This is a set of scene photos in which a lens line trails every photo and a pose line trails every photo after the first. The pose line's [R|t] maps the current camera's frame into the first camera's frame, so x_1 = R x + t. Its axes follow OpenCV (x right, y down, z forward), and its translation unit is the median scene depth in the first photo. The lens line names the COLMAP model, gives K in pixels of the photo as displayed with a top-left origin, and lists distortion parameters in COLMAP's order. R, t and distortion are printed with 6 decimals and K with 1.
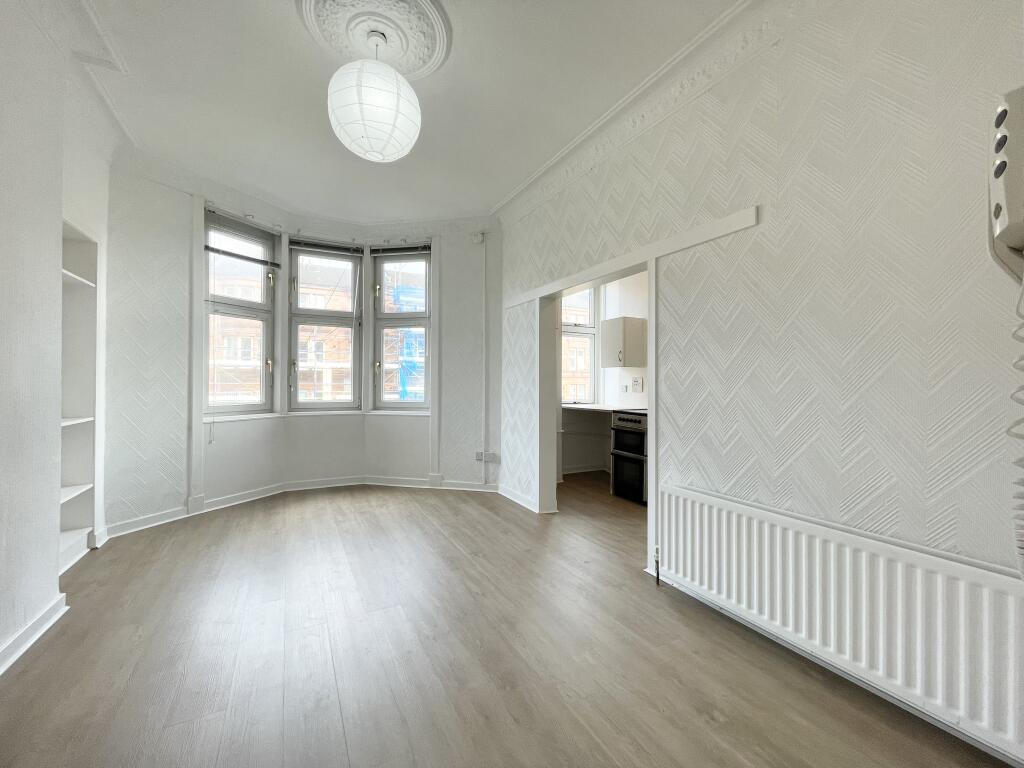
lens RADIAL K [[416.8, 0, 510.2], [0, 416.8, 381.1], [0, 0, 1]] dist [0.000320, -0.001222]
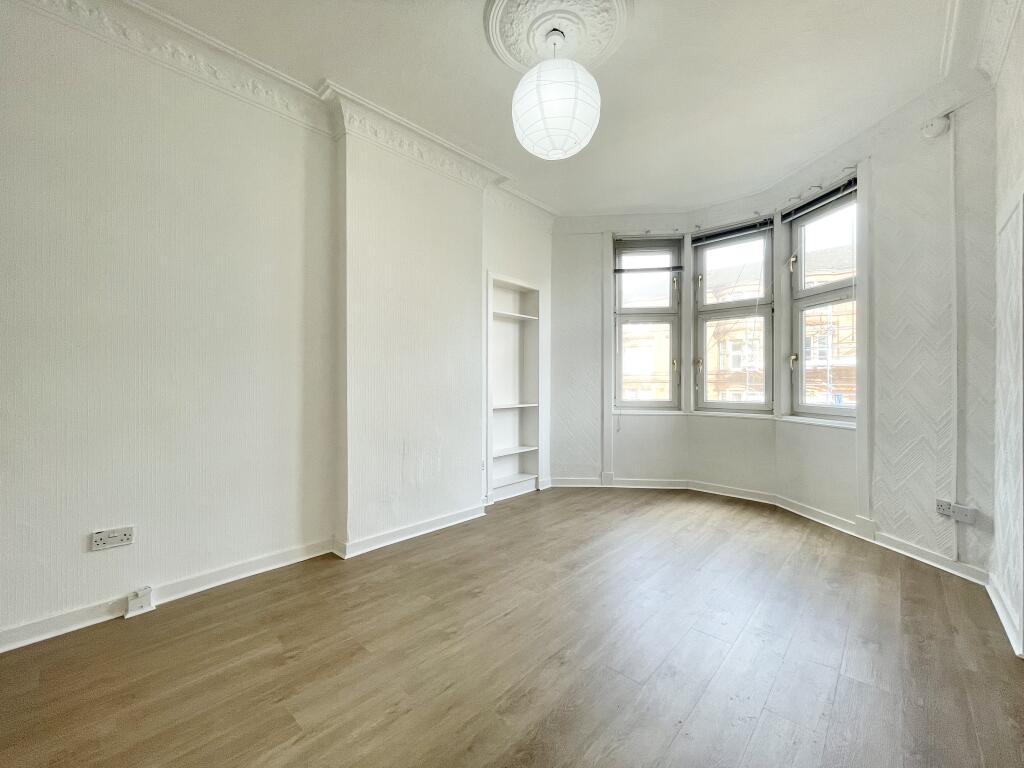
lens RADIAL K [[416.8, 0, 512.7], [0, 416.8, 378.9], [0, 0, 1]] dist [0.000320, -0.001222]
pose [[0.327118, -0.012219, -0.944905, 0.275906], [0.003006, 0.999925, -0.011890, 0.008827], [0.944979, 0.001049, 0.327130, 0.266473]]
